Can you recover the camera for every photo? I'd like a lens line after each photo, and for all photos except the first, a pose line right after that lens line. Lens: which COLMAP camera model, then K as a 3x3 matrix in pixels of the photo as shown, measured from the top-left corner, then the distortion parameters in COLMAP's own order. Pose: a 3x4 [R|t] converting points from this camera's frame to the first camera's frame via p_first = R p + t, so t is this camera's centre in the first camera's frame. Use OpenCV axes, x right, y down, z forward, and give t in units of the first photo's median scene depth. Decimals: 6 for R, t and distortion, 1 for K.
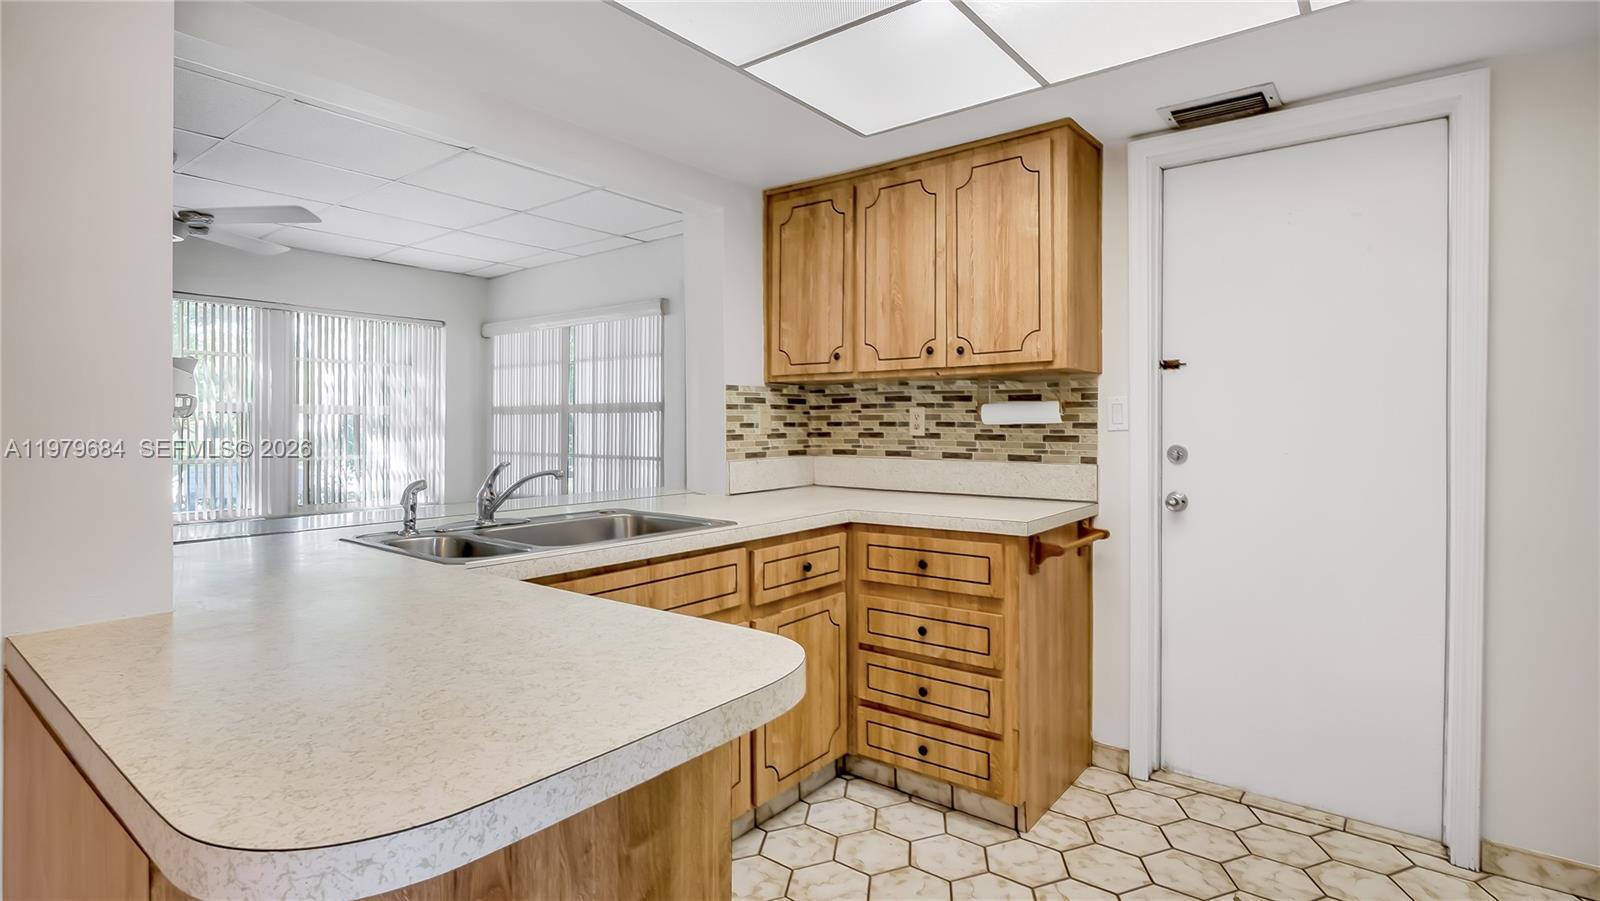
lens RADIAL K [[764.2, 0, 803.7], [0, 764.2, 437.5], [0, 0, 1]] dist [0.000636, 0.000587]
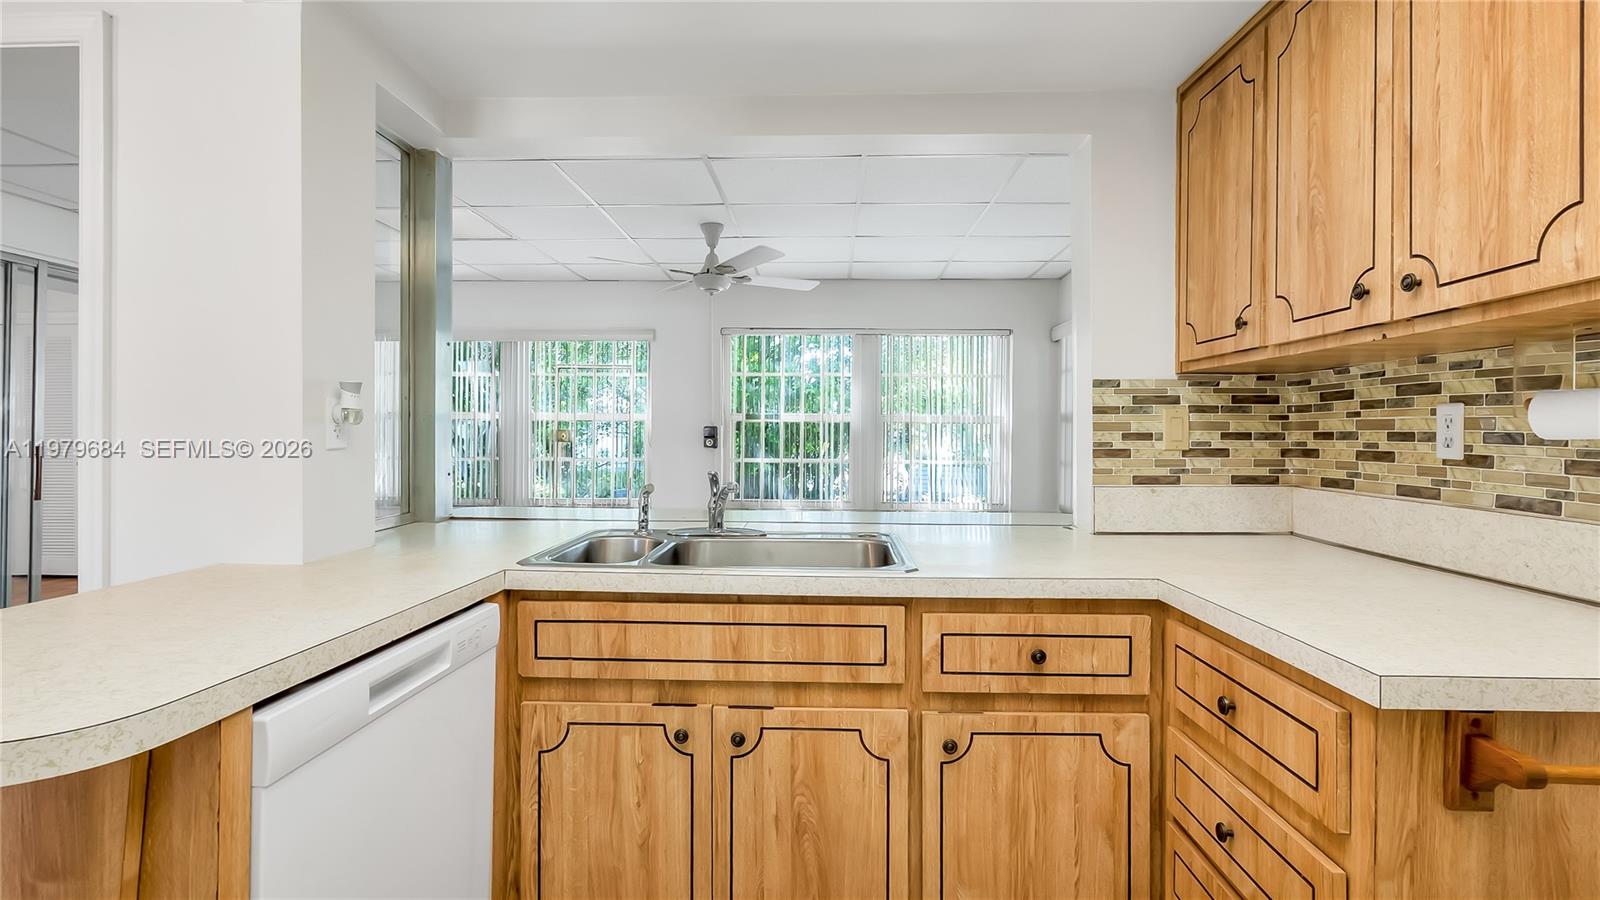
lens RADIAL K [[764.2, 0, 803.7], [0, 764.2, 437.0], [0, 0, 1]] dist [0.000636, 0.000587]
pose [[0.578940, 0.010224, -0.815306, 0.320003], [-0.020390, 0.999790, -0.001941, -0.007999], [0.815115, 0.017748, 0.579027, 0.357112]]
